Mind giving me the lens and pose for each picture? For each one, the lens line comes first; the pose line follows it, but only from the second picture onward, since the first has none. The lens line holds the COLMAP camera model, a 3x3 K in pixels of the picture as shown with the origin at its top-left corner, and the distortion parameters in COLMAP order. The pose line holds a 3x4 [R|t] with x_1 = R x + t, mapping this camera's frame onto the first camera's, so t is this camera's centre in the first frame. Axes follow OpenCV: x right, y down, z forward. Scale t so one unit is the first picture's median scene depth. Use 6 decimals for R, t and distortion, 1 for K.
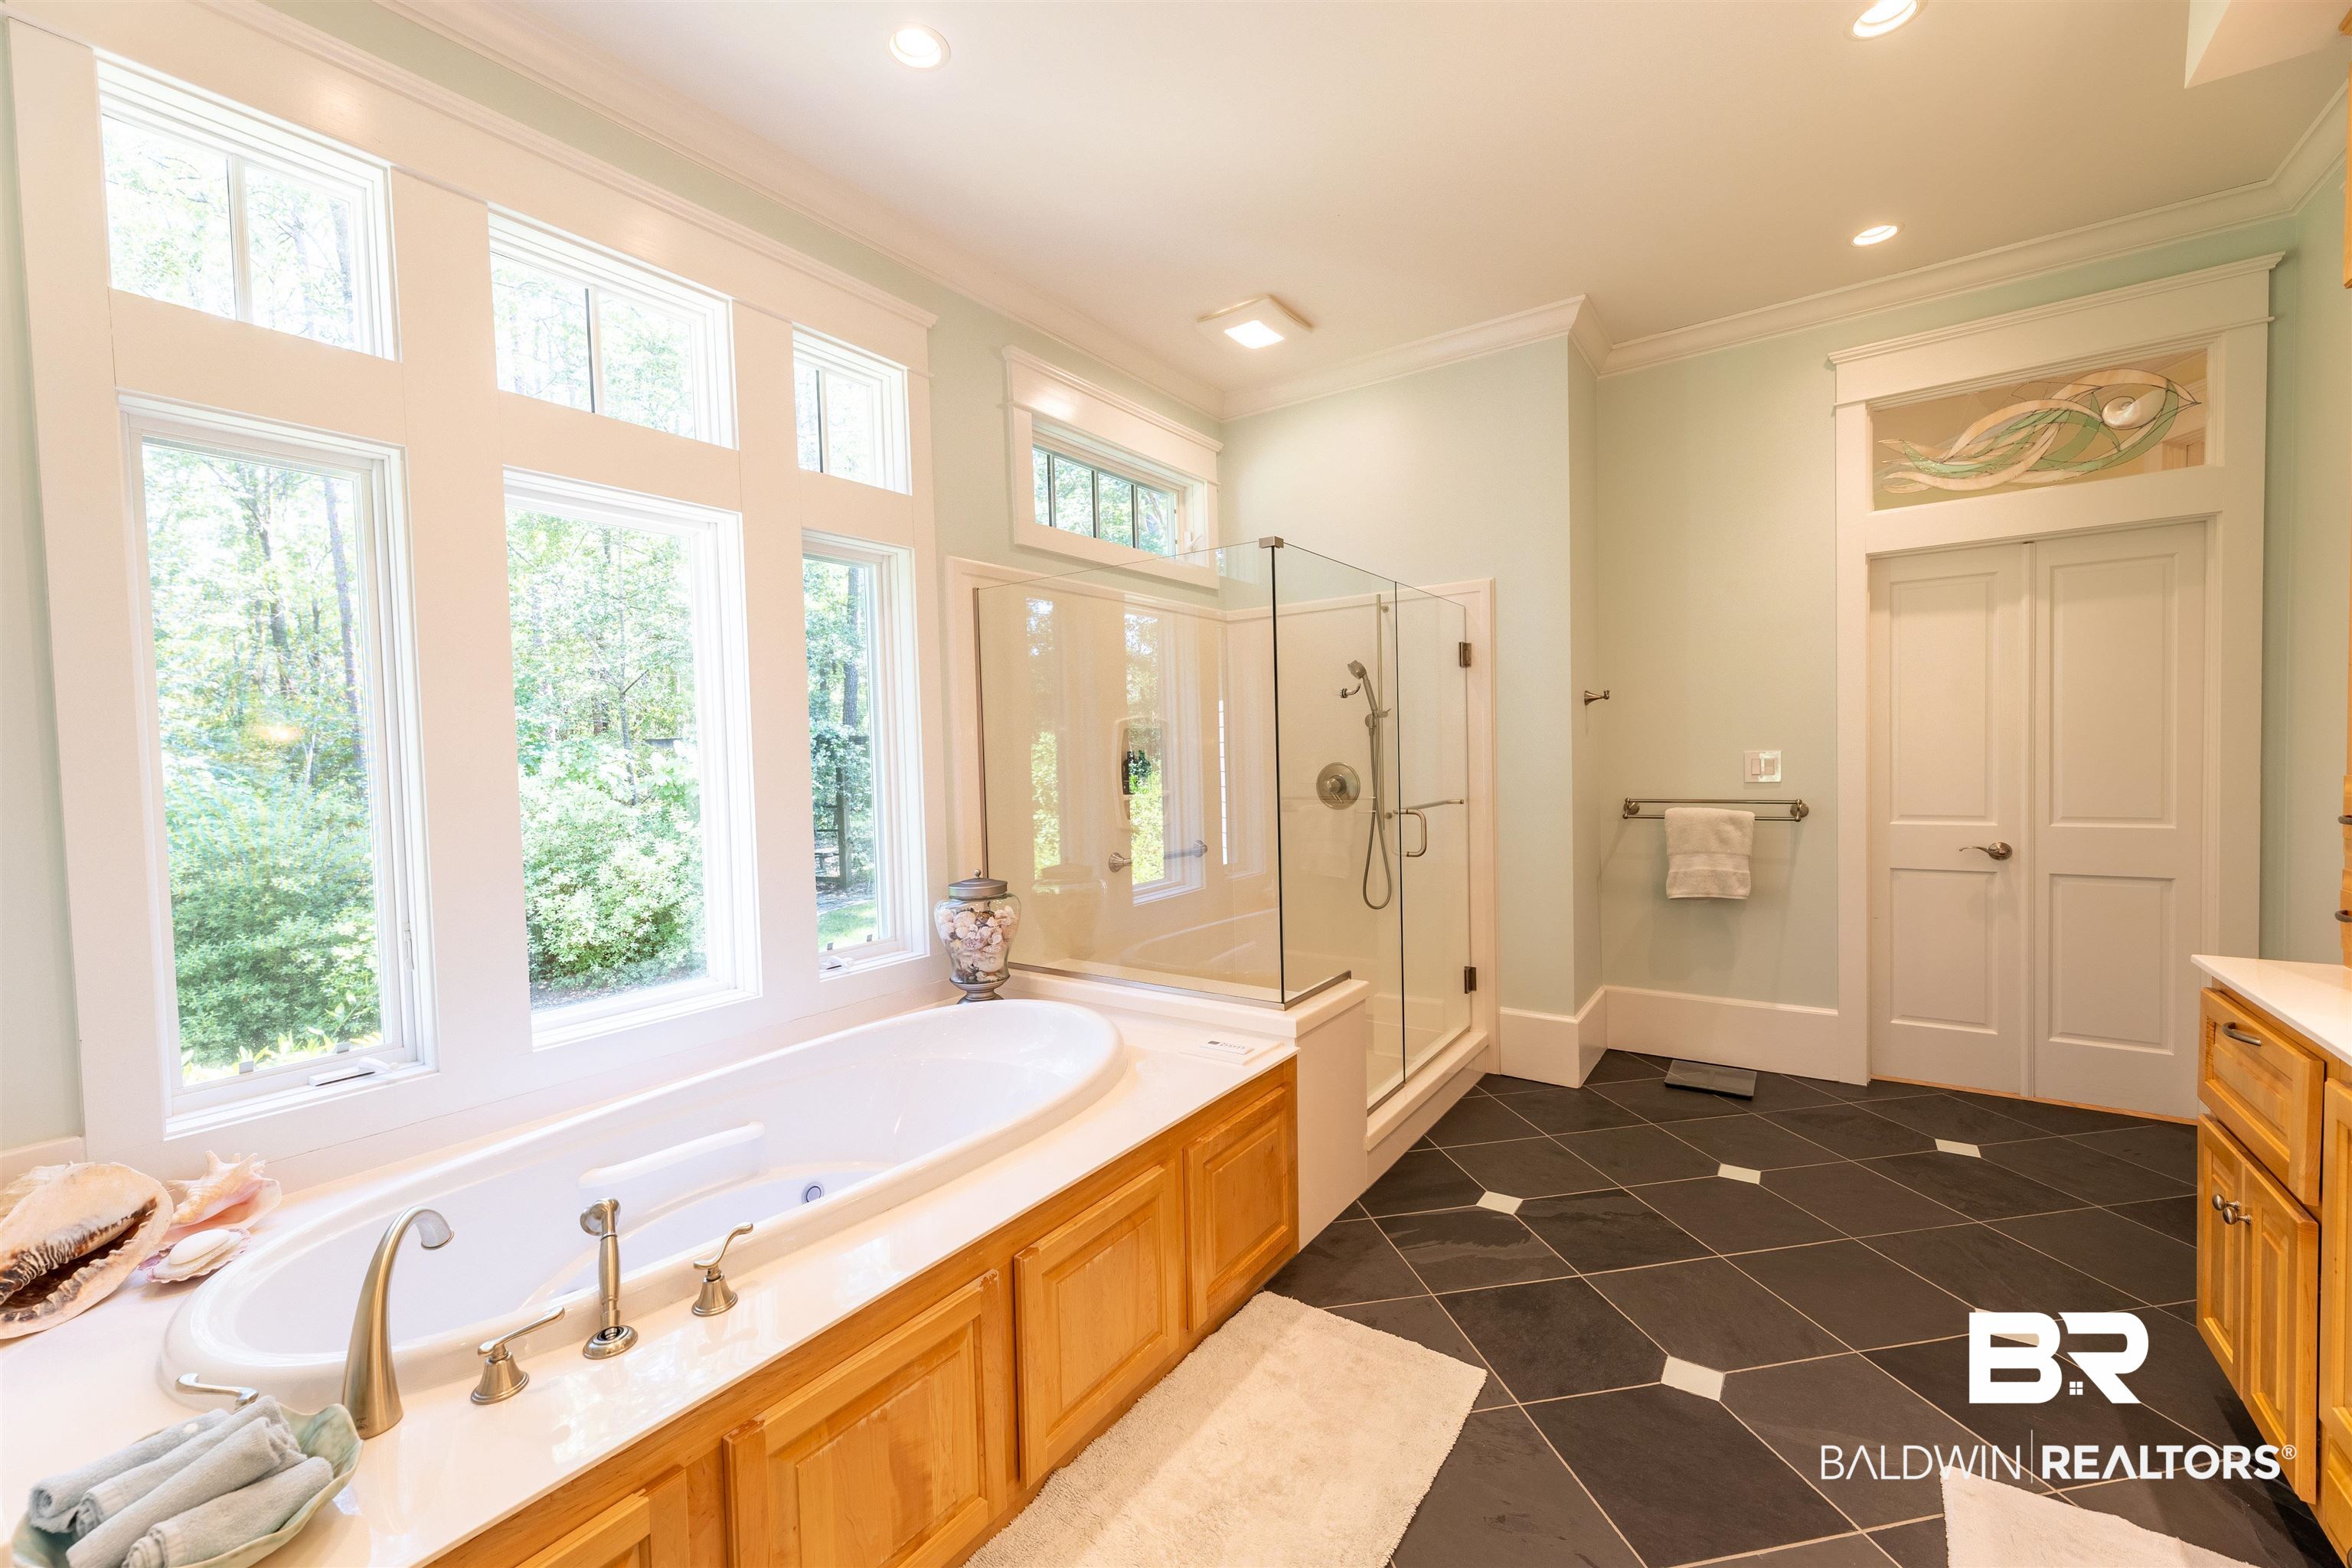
lens RADIAL K [[940.7, 0, 1179.2], [0, 940.7, 790.7], [0, 0, 1]] dist [0.003156, -0.000062]
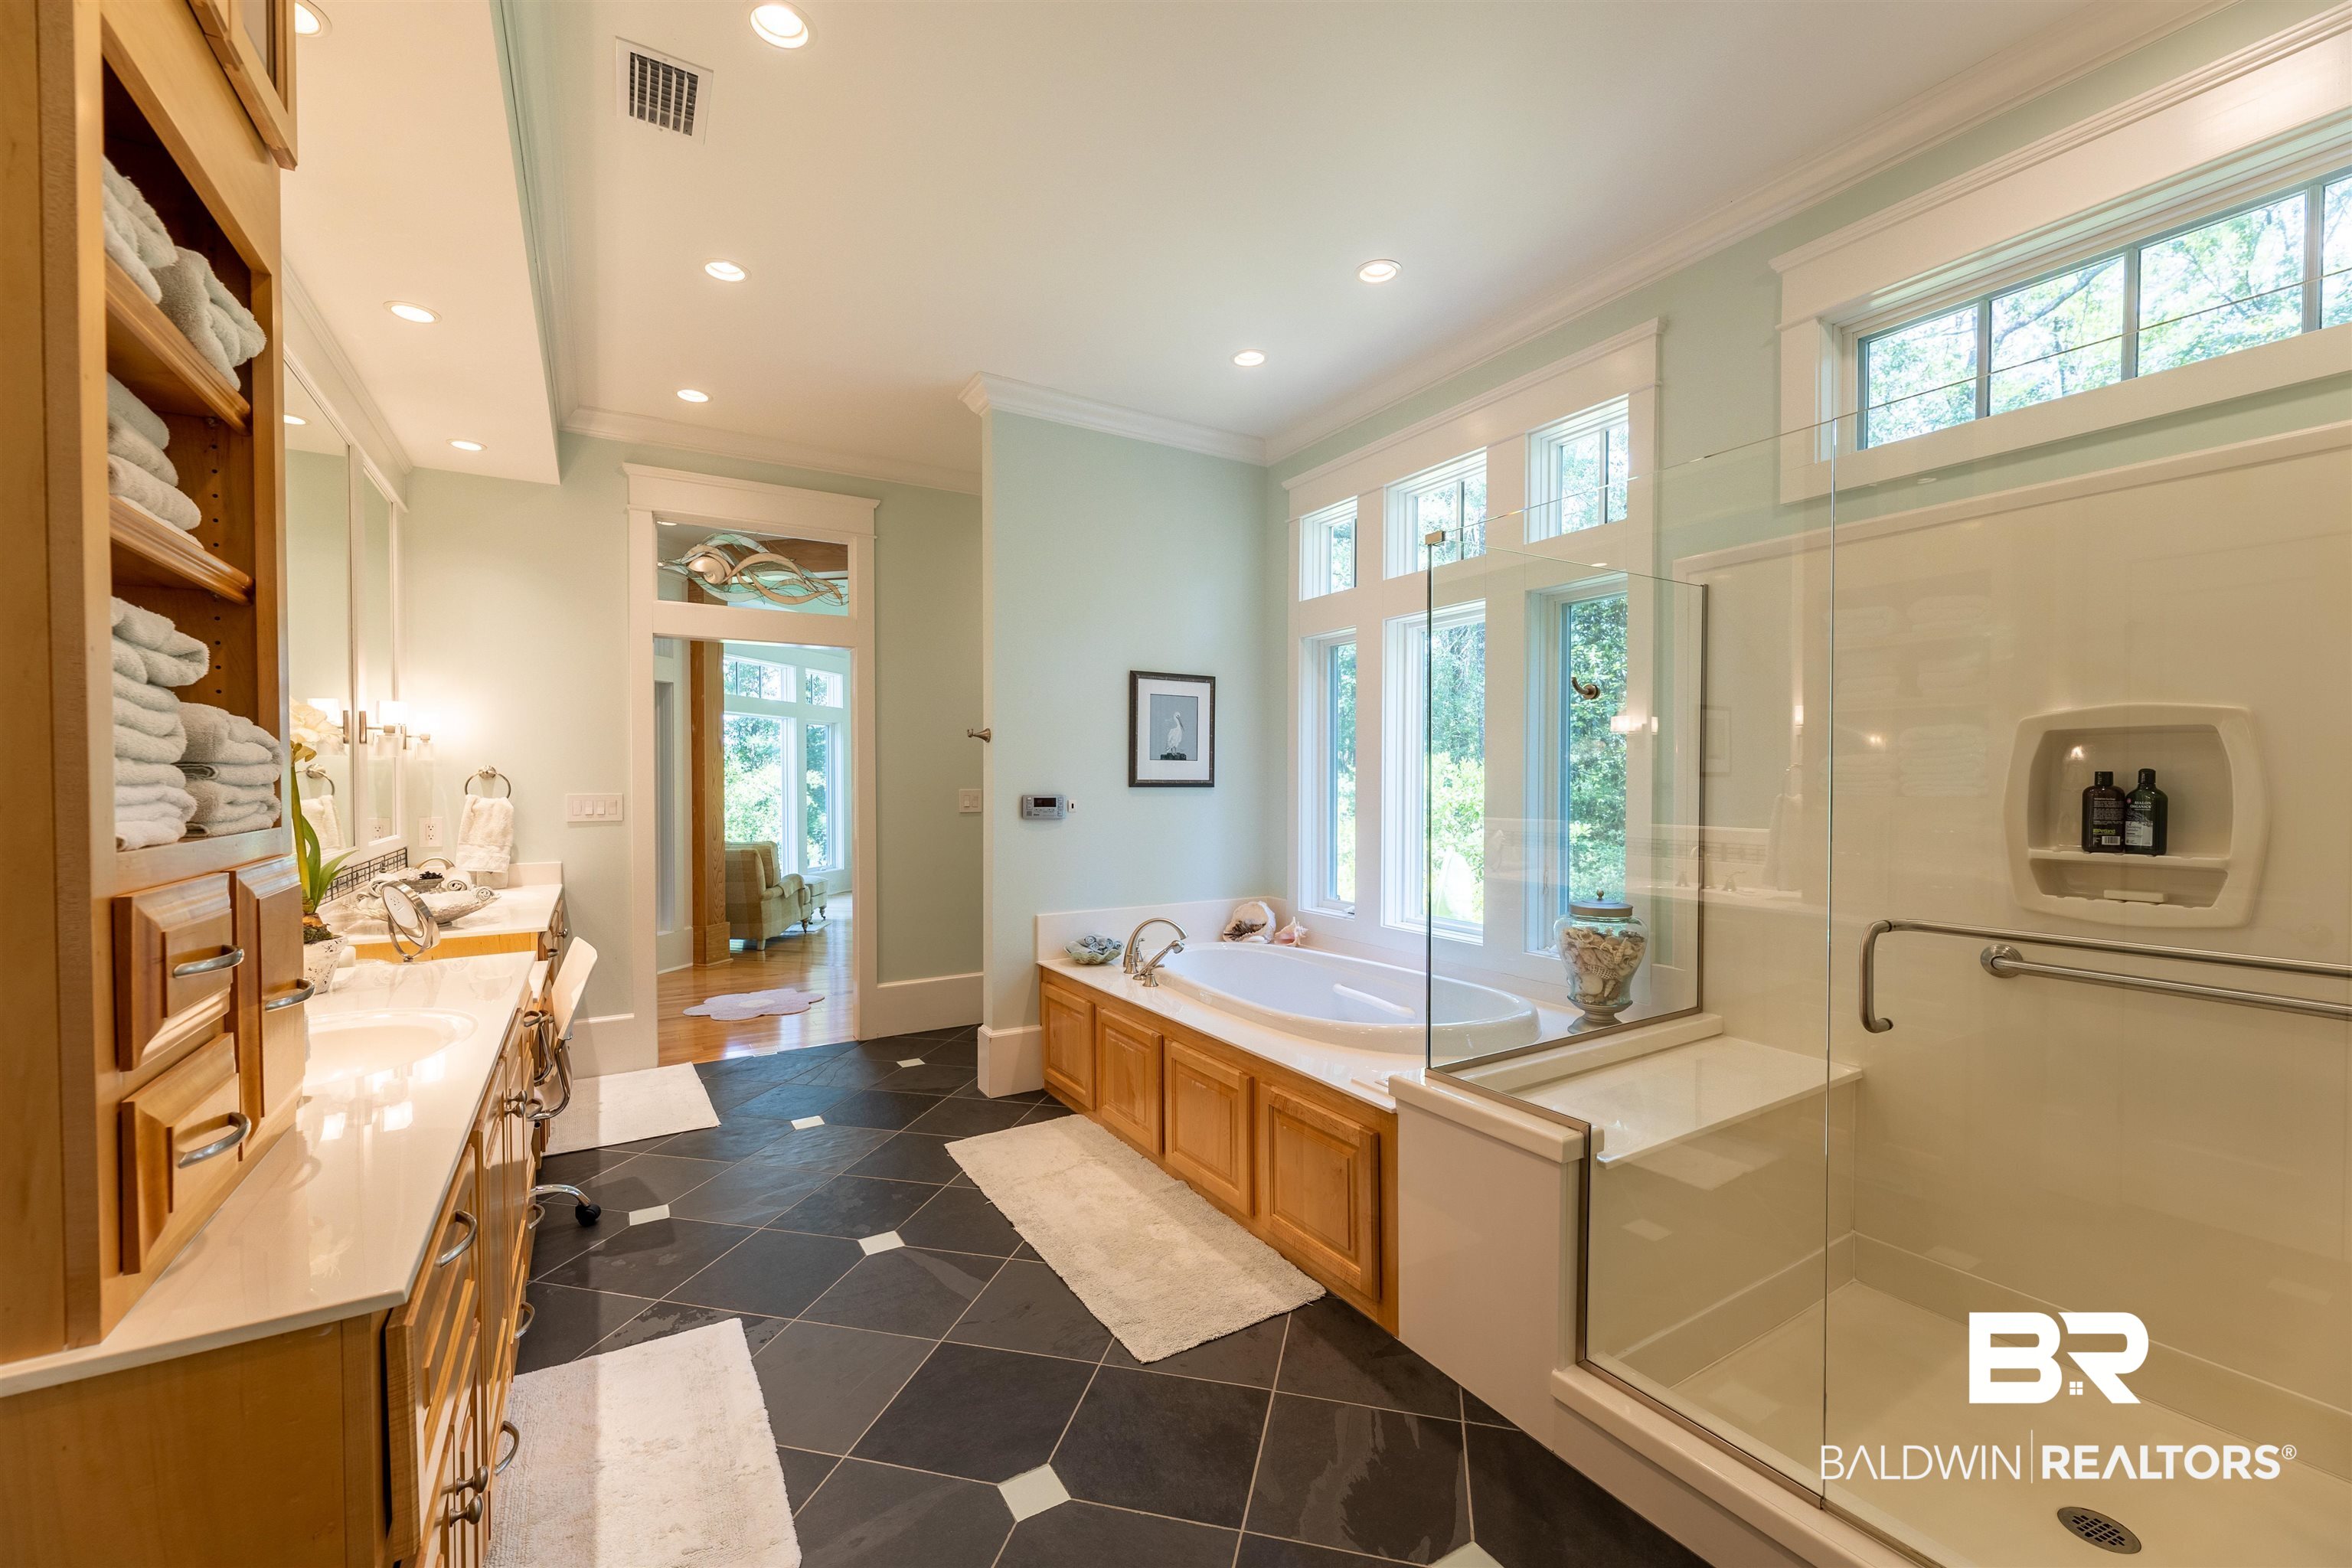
lens RADIAL K [[940.7, 0, 1179.2], [0, 940.7, 790.7], [0, 0, 1]] dist [0.003156, -0.000062]
pose [[-0.397284, 0.042265, -0.916722, 0.913269], [-0.020997, 0.998259, 0.055124, -0.068840], [0.917456, 0.041148, -0.395704, 1.033621]]
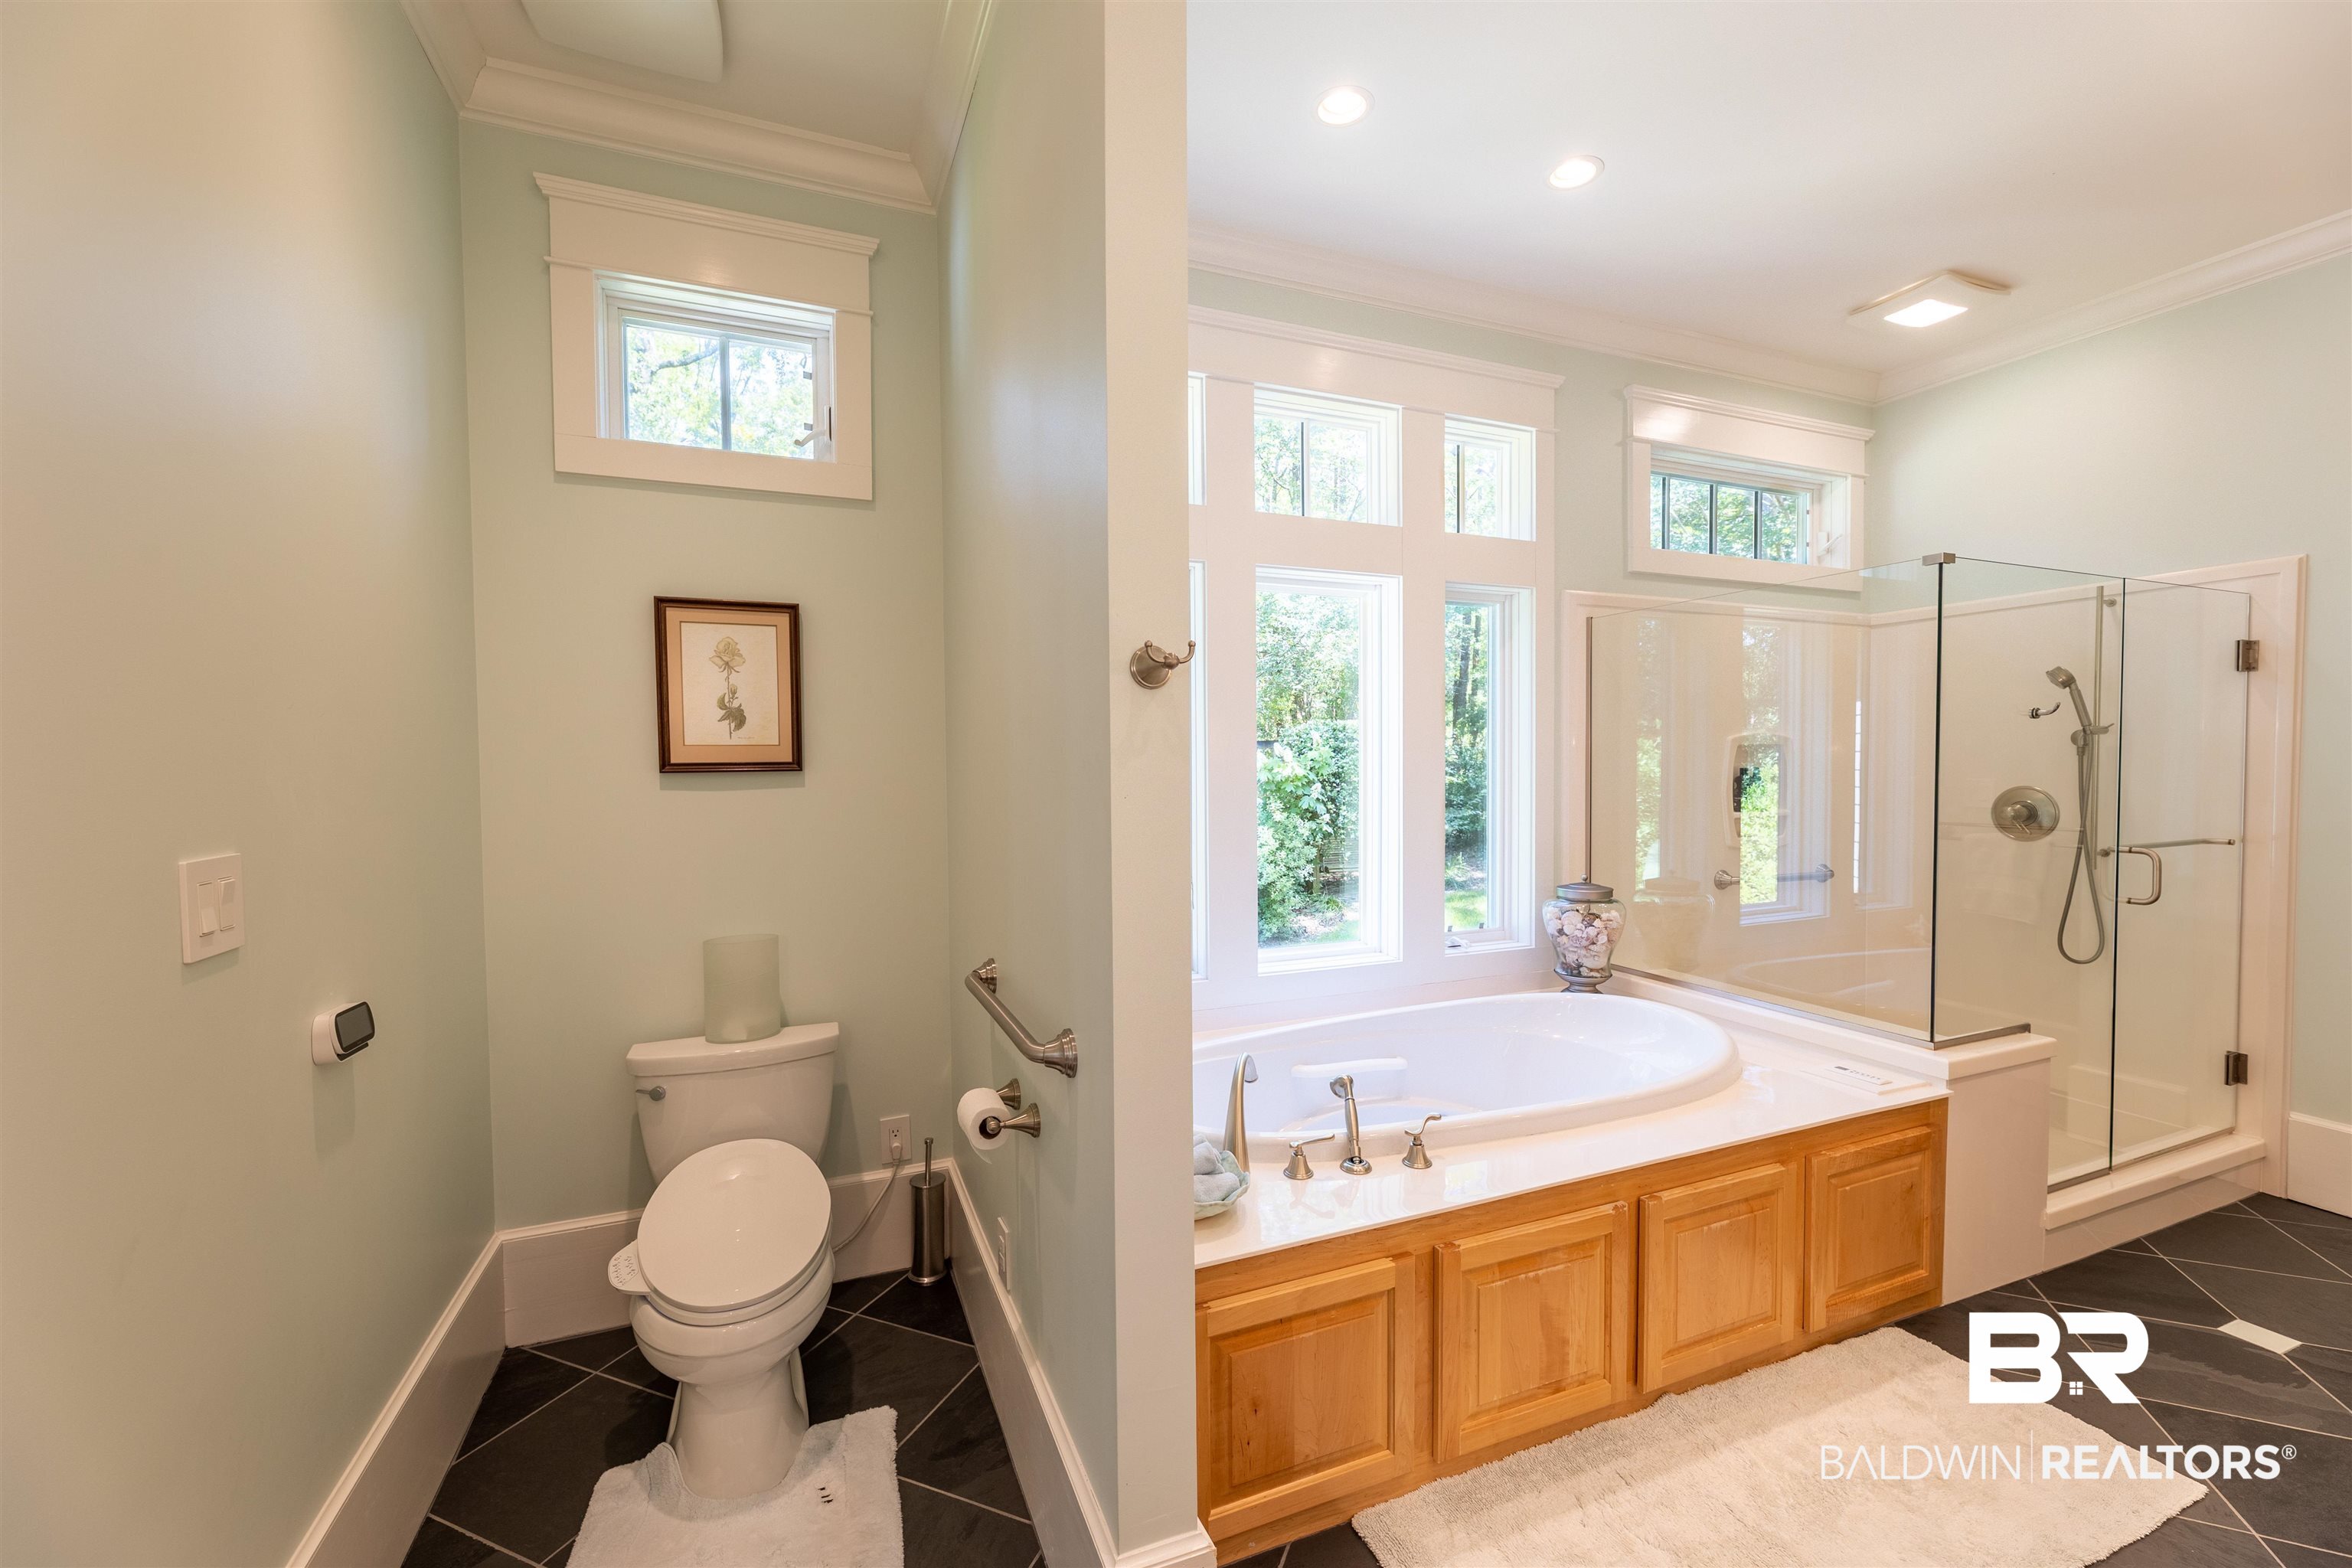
lens RADIAL K [[940.7, 0, 1179.2], [0, 940.7, 790.7], [0, 0, 1]] dist [0.003156, -0.000062]
pose [[0.841554, 0.037421, -0.538875, -0.023737], [-0.037227, 0.999243, 0.011253, -0.010065], [0.538889, 0.010591, 0.842310, -0.195772]]
